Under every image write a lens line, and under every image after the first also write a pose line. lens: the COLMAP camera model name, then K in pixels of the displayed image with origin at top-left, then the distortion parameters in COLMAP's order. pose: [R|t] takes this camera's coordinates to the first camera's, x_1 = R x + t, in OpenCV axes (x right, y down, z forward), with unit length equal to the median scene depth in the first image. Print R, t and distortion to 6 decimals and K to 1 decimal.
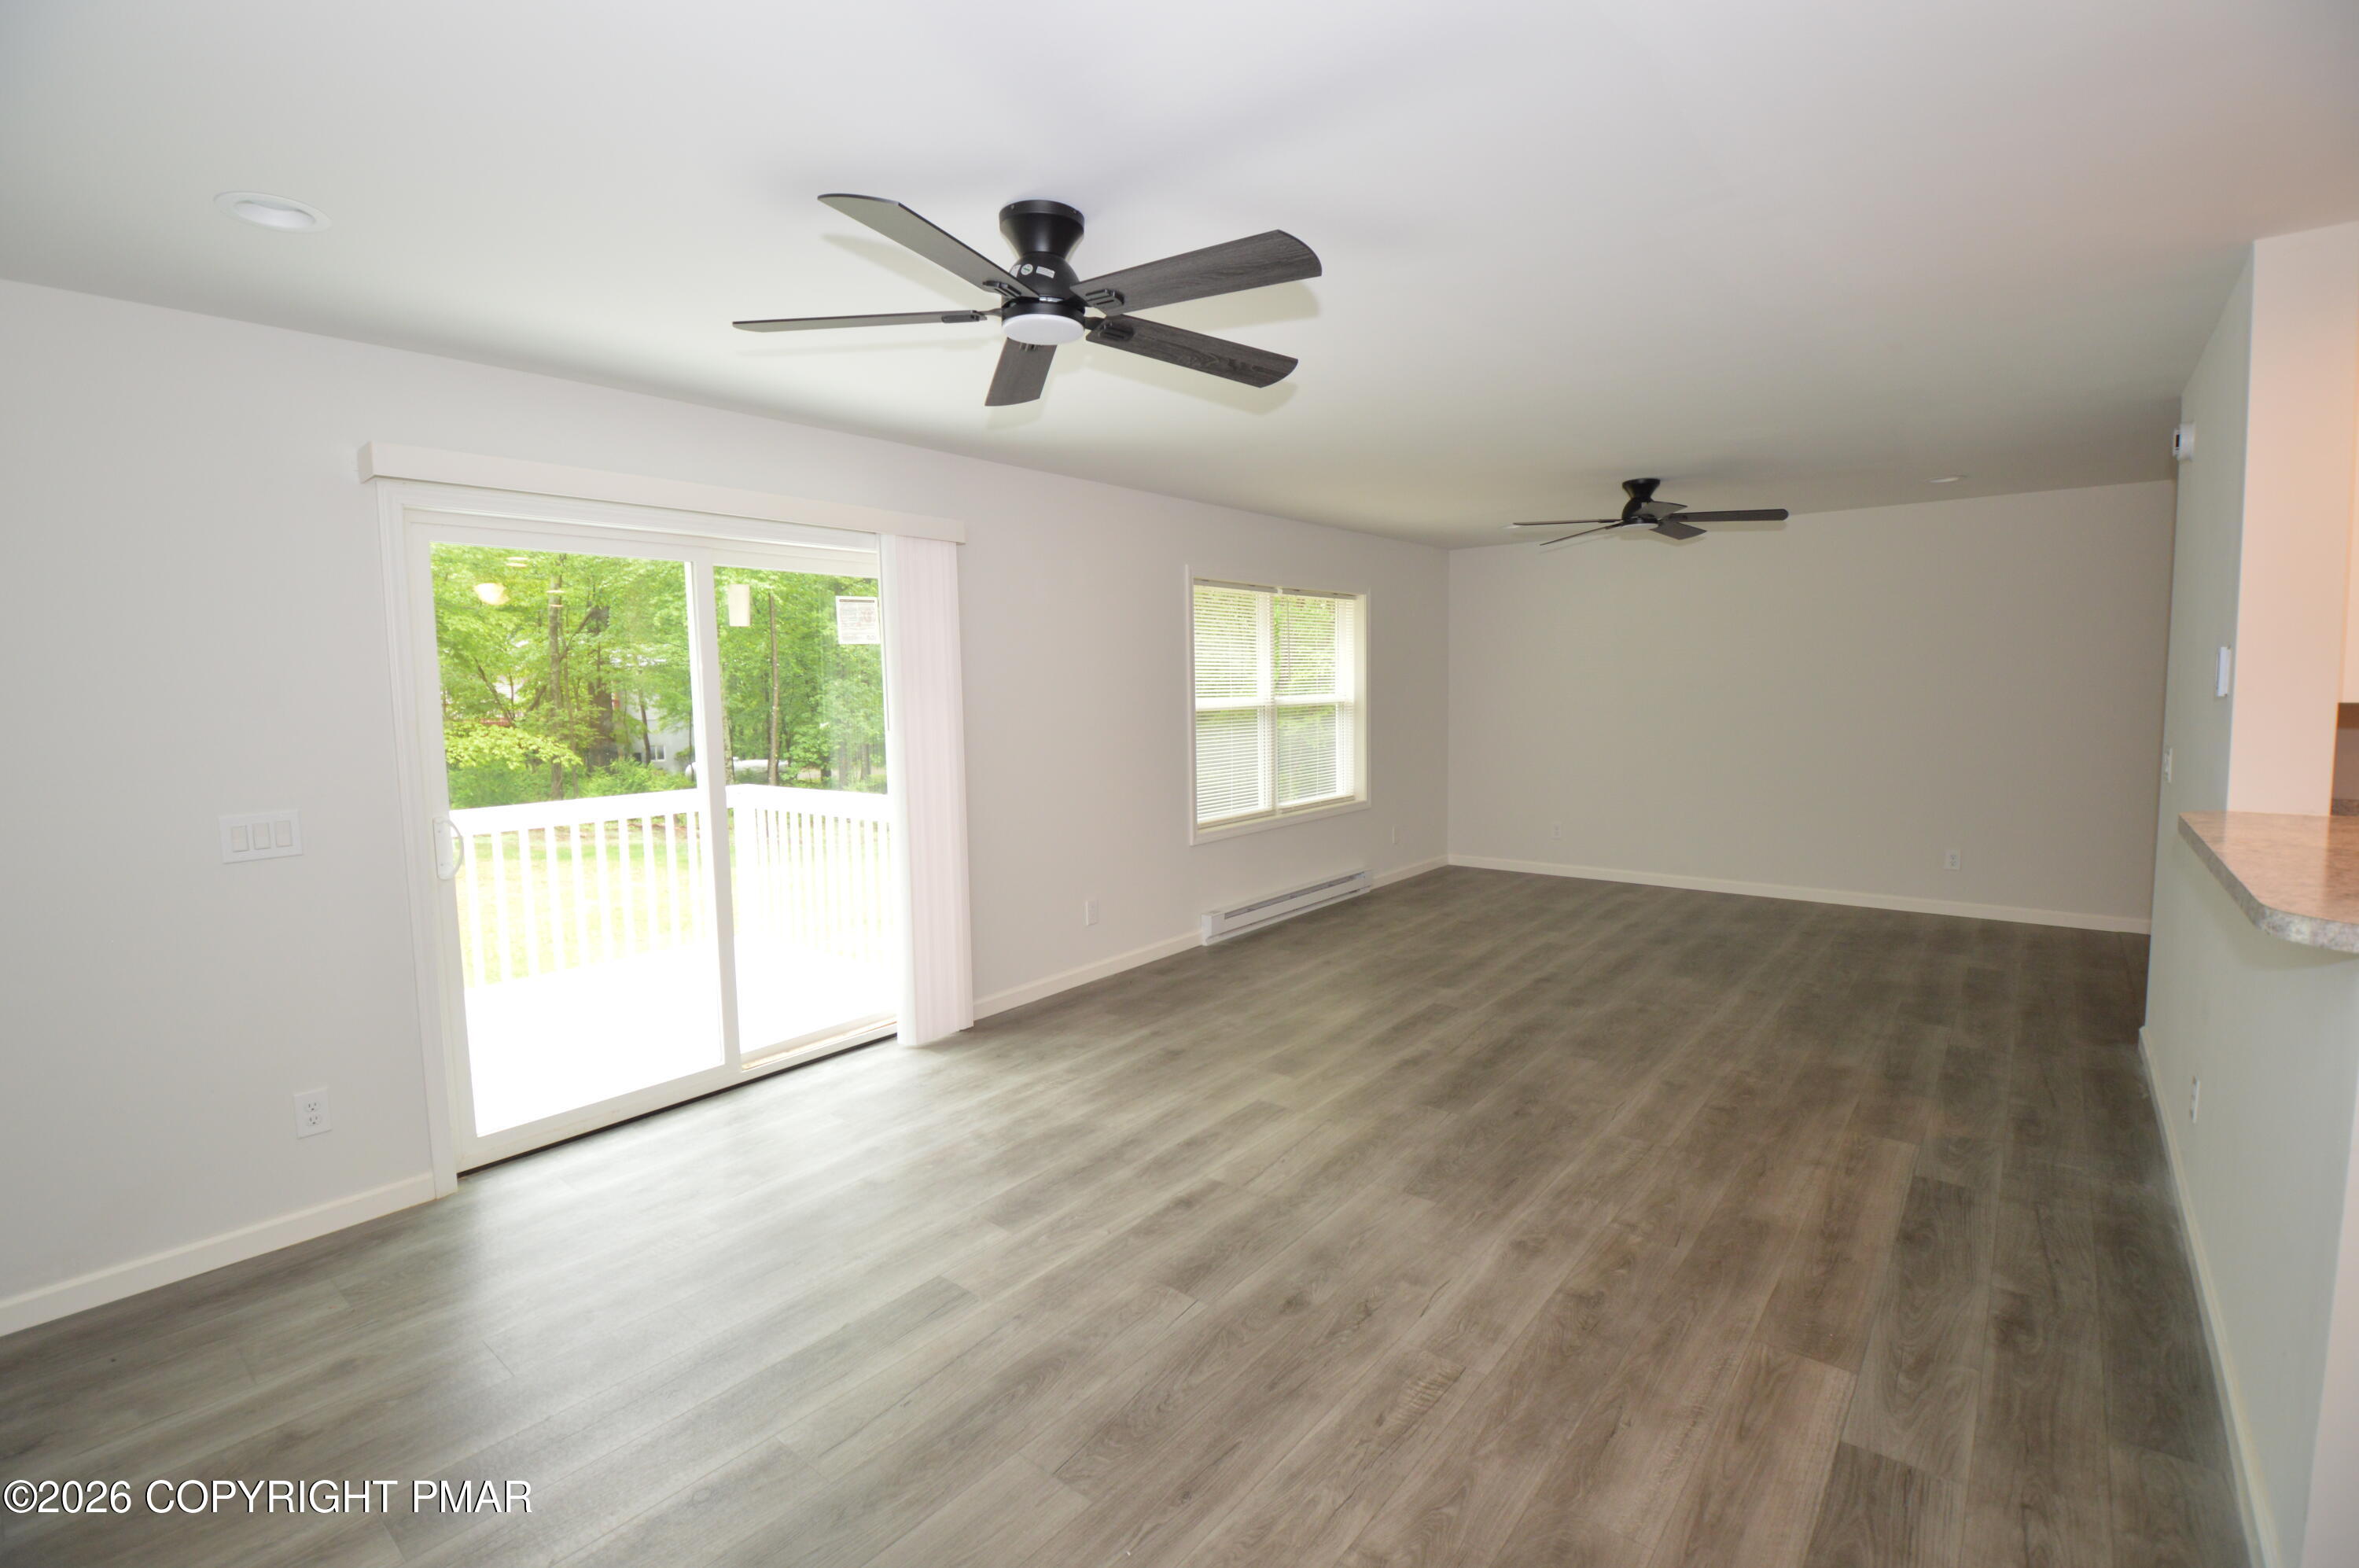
lens RADIAL K [[1052.4, 0, 1179.5], [0, 1052.4, 784.0], [0, 0, 1]] dist [0.021097, -0.034699]
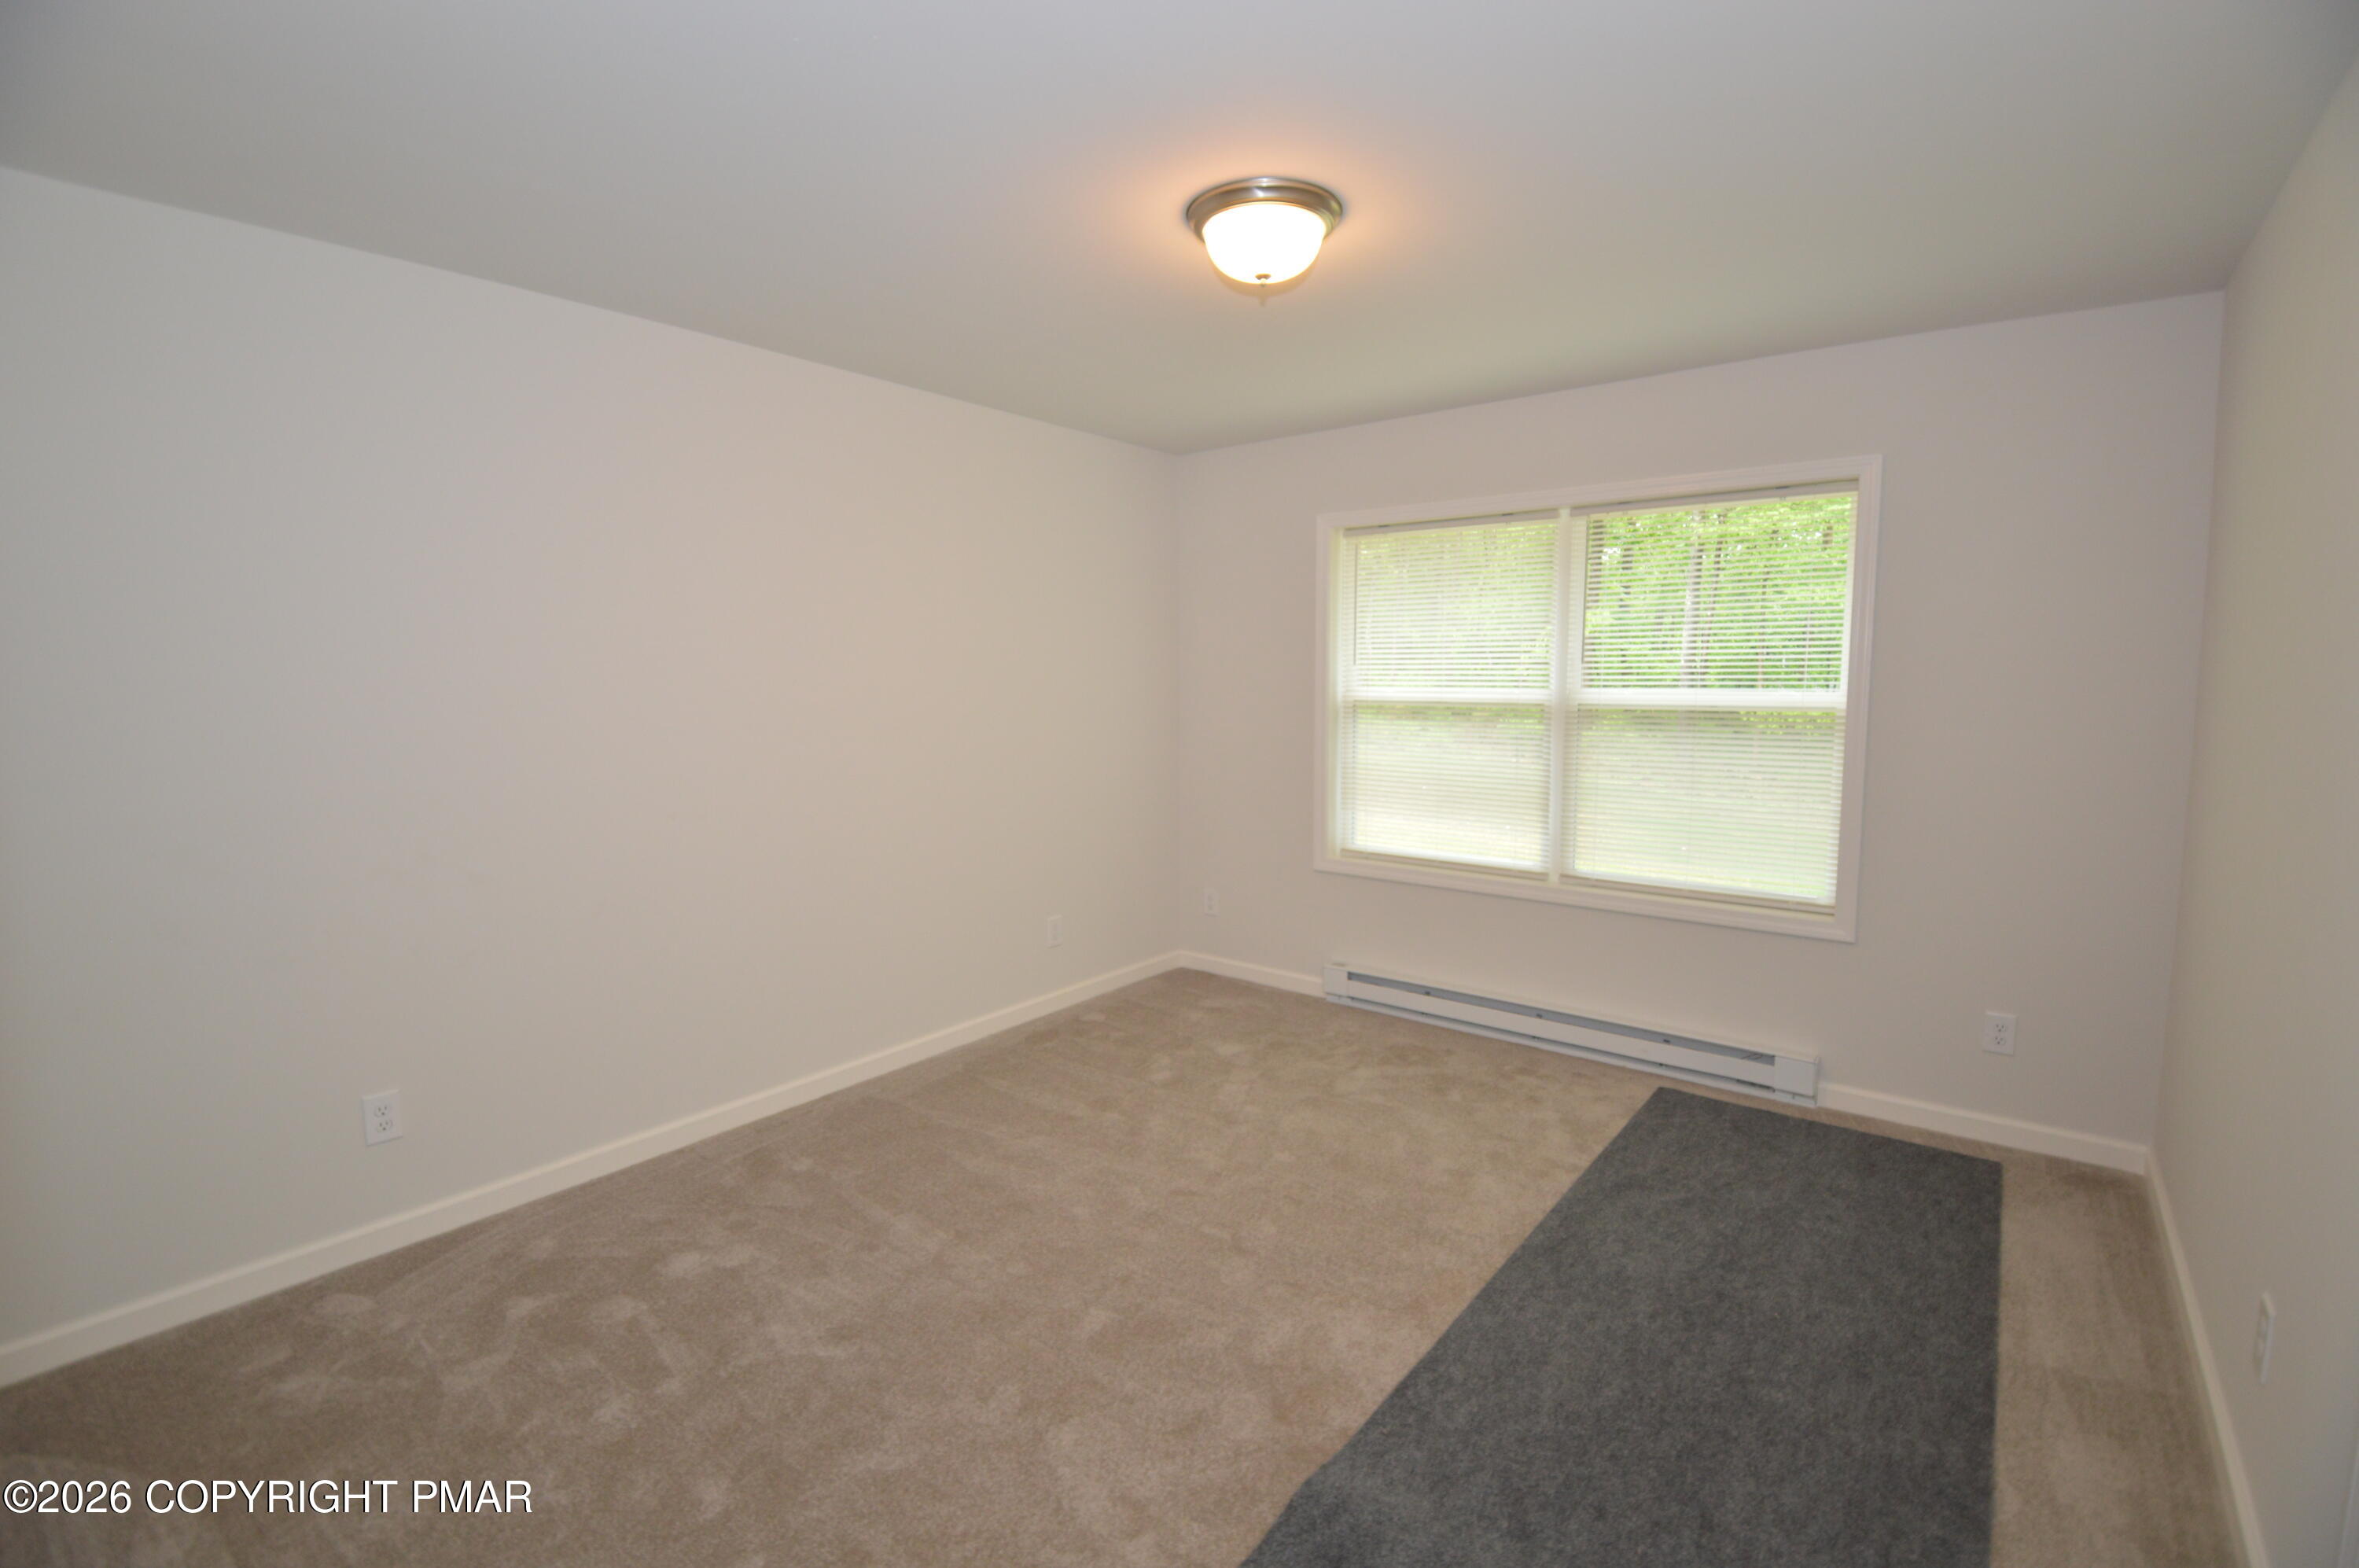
lens RADIAL K [[1057.5, 0, 1124.9], [0, 1057.5, 784.3], [0, 0, 1]] dist [0.001334, -0.033215]
pose [[-0.013508, 0.125360, -0.992019, 1.248485], [-0.089820, 0.987947, 0.126069, -0.146287], [0.995866, 0.090806, -0.002086, 1.322603]]
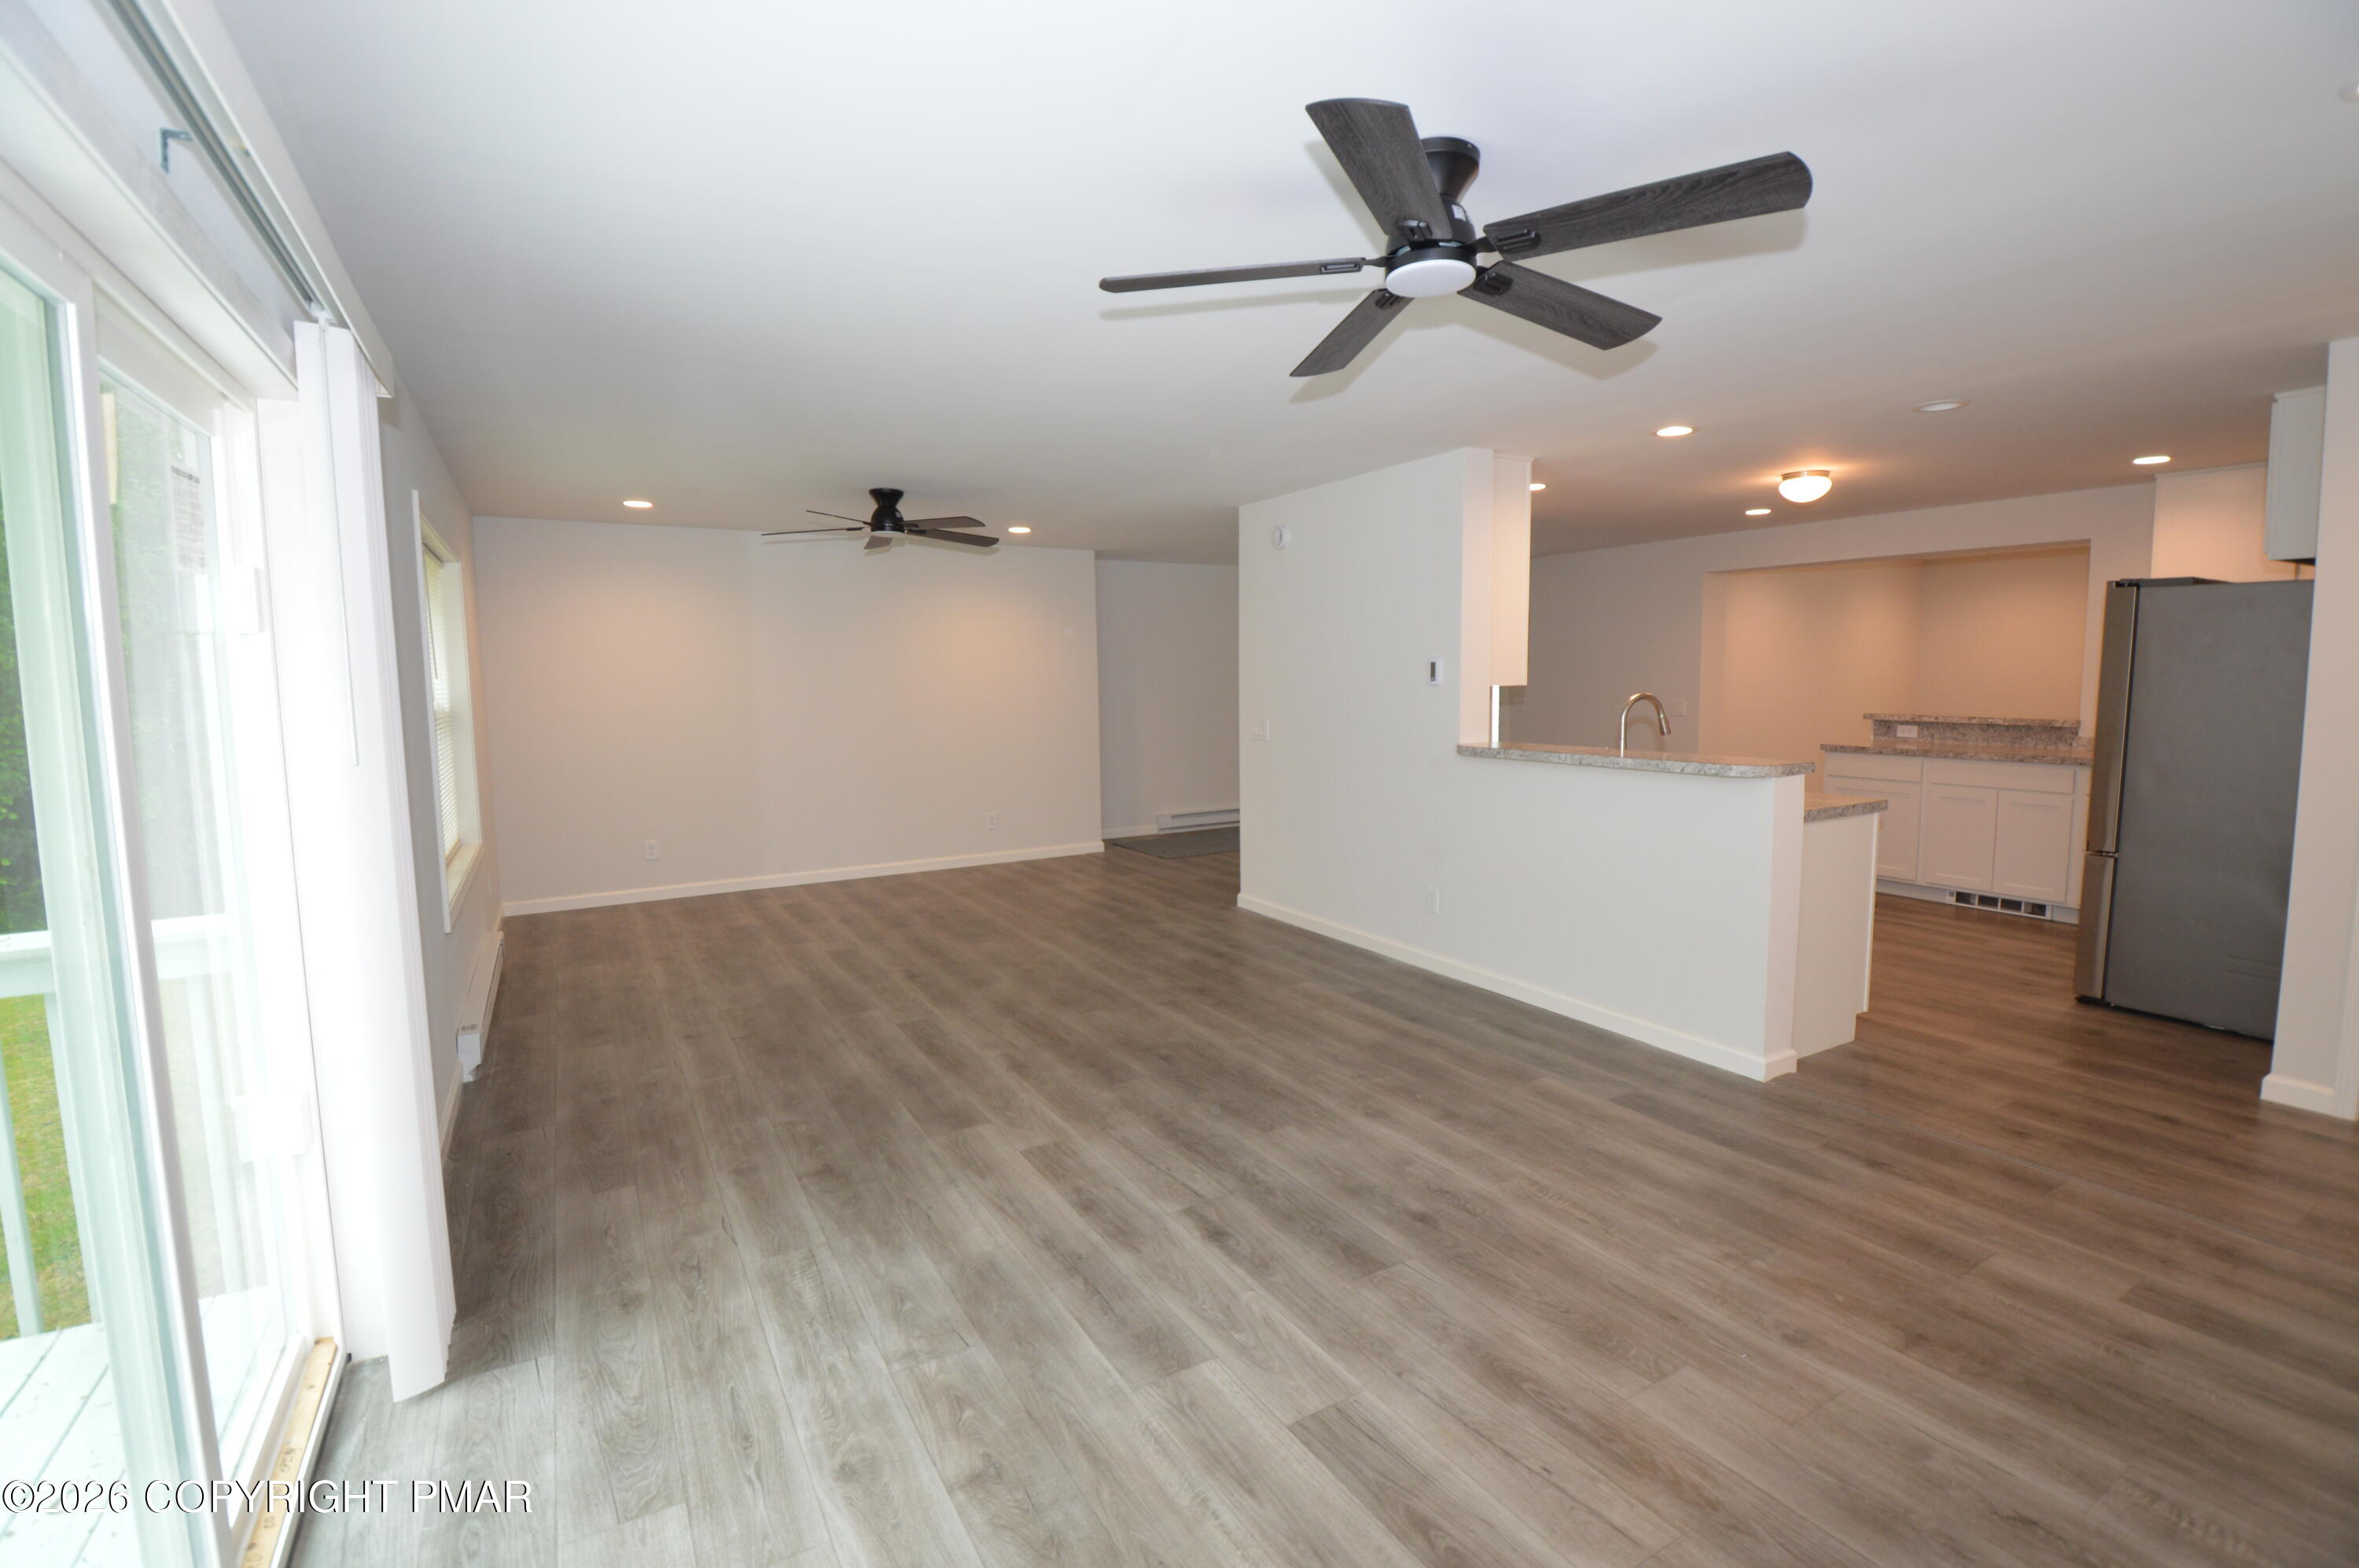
lens RADIAL K [[1043.8, 0, 1179.5], [0, 1043.8, 784.0], [0, 0, 1]] dist [0.010391, -0.023211]
pose [[0.344255, -0.086573, 0.934876, -0.659477], [0.096296, 0.993744, 0.056564, -0.039327], [-0.933925, 0.070552, 0.350438, 0.546520]]
